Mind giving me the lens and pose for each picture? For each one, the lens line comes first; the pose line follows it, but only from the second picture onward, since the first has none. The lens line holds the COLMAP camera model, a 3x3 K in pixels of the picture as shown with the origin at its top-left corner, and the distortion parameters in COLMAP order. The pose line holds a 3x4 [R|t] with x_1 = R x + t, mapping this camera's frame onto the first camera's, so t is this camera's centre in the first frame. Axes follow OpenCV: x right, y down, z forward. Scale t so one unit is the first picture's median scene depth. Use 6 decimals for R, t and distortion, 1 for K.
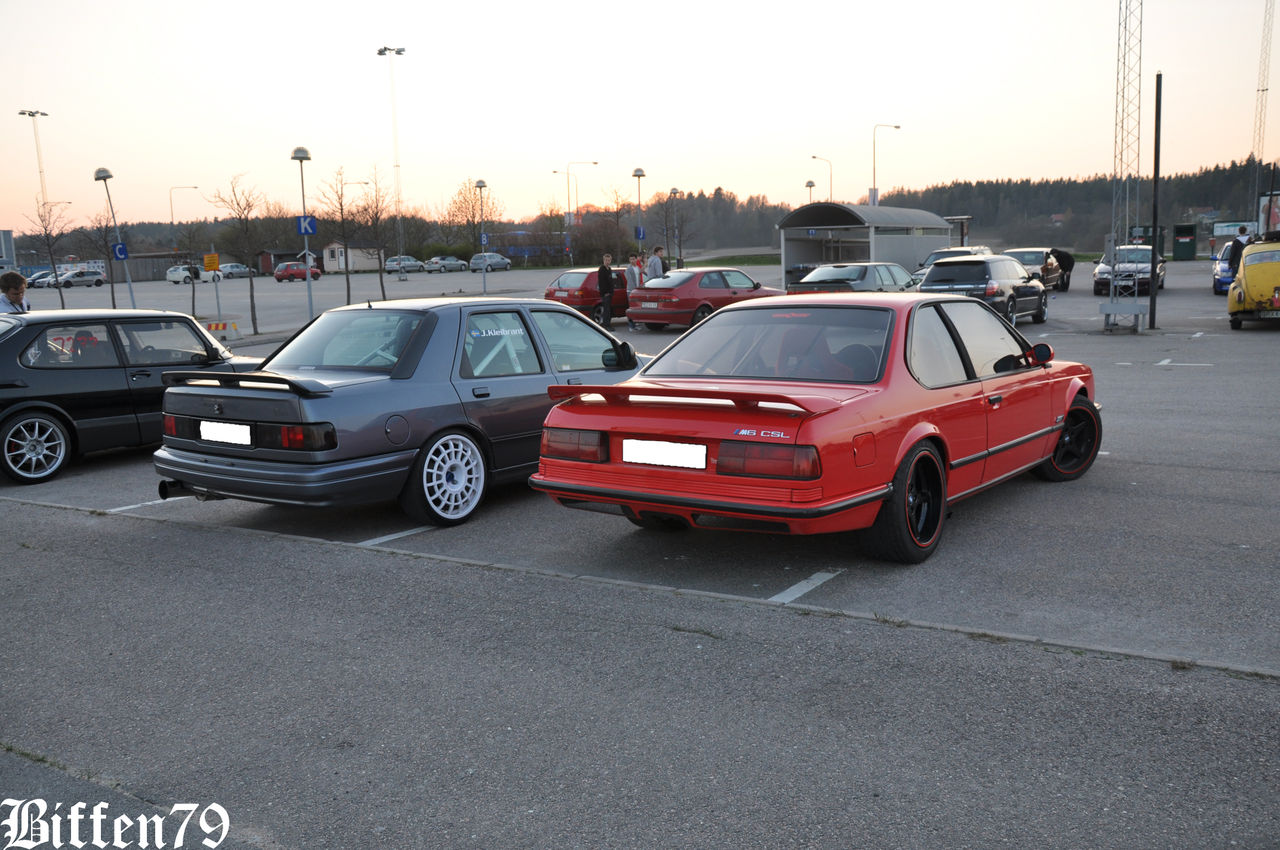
lens RADIAL K [[1130.6, 0, 640.0], [0, 1130.6, 425.0], [0, 0, 1]] dist [-0.132521, 0.192242]
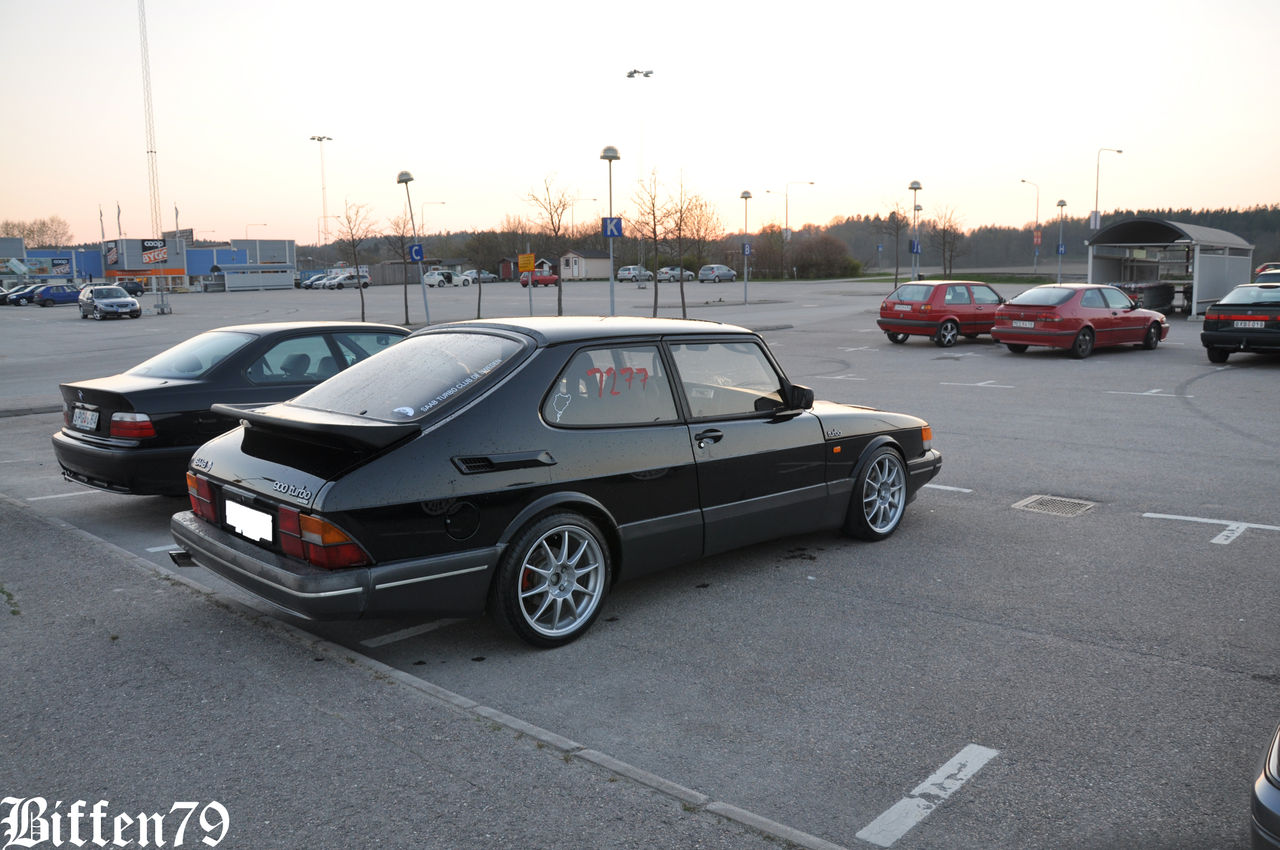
lens RADIAL K [[1031.6, 0, 640.0], [0, 1031.6, 425.0], [0, 0, 1]] dist [-0.175012, 0.125303]
pose [[0.983469, 0.042806, -0.175944, -0.095744], [-0.042585, 0.999080, 0.005037, -0.012753], [0.175998, 0.002539, 0.984387, 0.117561]]
